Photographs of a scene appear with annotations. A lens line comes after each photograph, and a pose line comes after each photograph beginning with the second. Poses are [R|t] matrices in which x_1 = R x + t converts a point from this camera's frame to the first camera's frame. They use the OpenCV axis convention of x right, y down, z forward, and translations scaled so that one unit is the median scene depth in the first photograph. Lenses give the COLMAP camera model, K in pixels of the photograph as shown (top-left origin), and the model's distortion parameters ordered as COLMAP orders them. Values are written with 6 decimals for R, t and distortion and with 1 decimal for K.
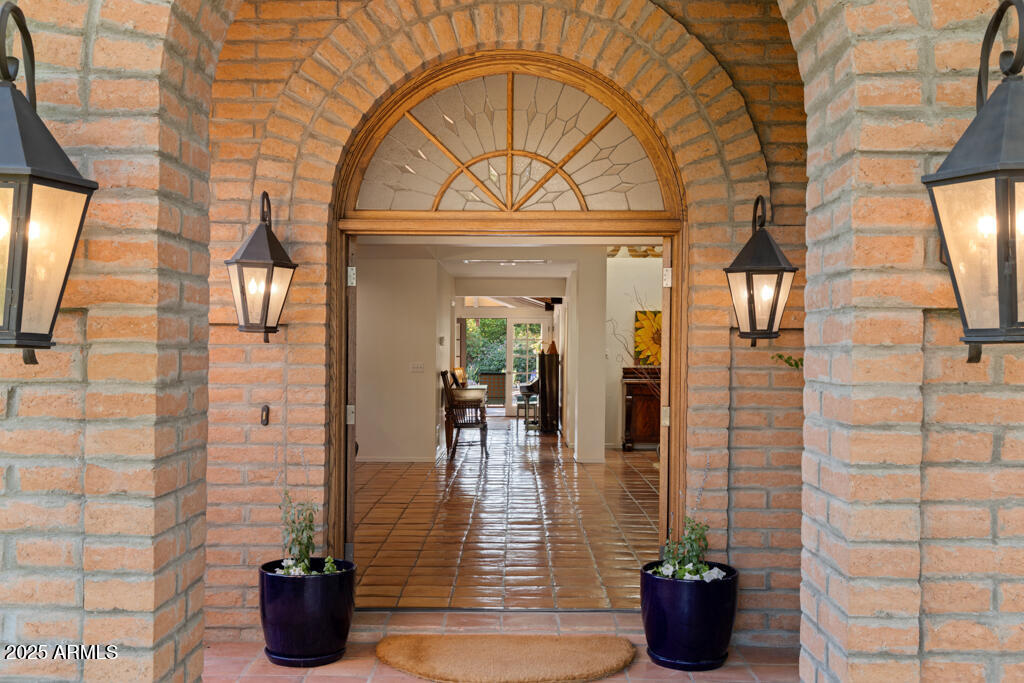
lens RADIAL K [[1213.4, 0, 510.9], [0, 1213.4, 356.5], [0, 0, 1]] dist [0.054185, -0.007756]
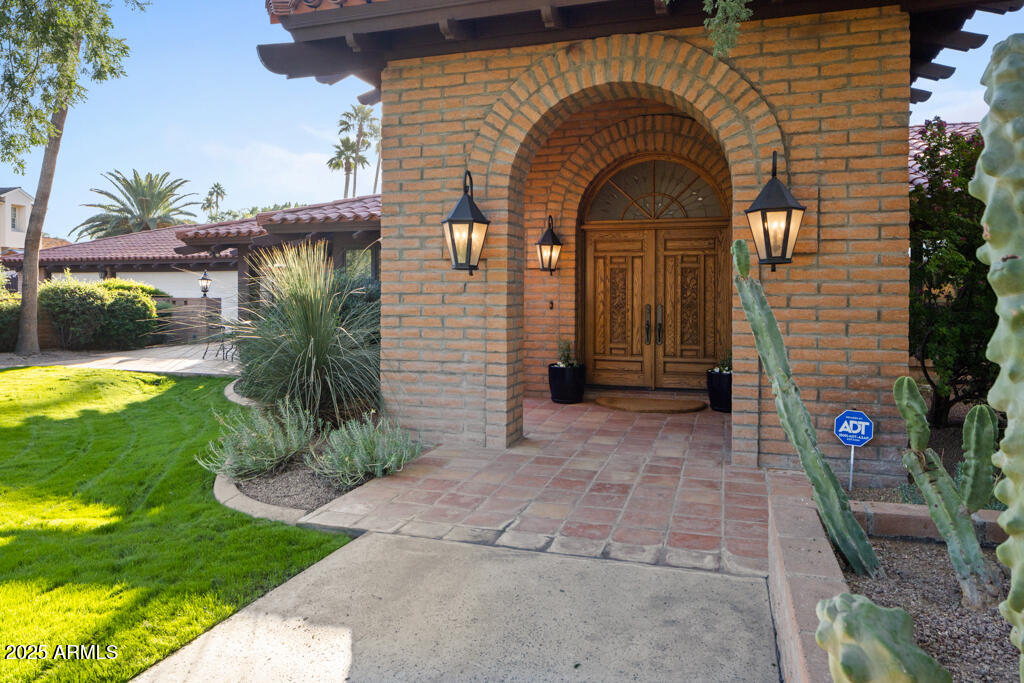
lens RADIAL K [[1142.6, 0, 512.0], [0, 1142.6, 341.5], [0, 0, 1]] dist [0.002821, -0.000846]
pose [[0.957969, 0.000622, -0.286871, 0.393992], [0.001682, 0.999968, 0.007785, 0.105252], [0.286867, -0.007940, 0.957937, -1.266688]]
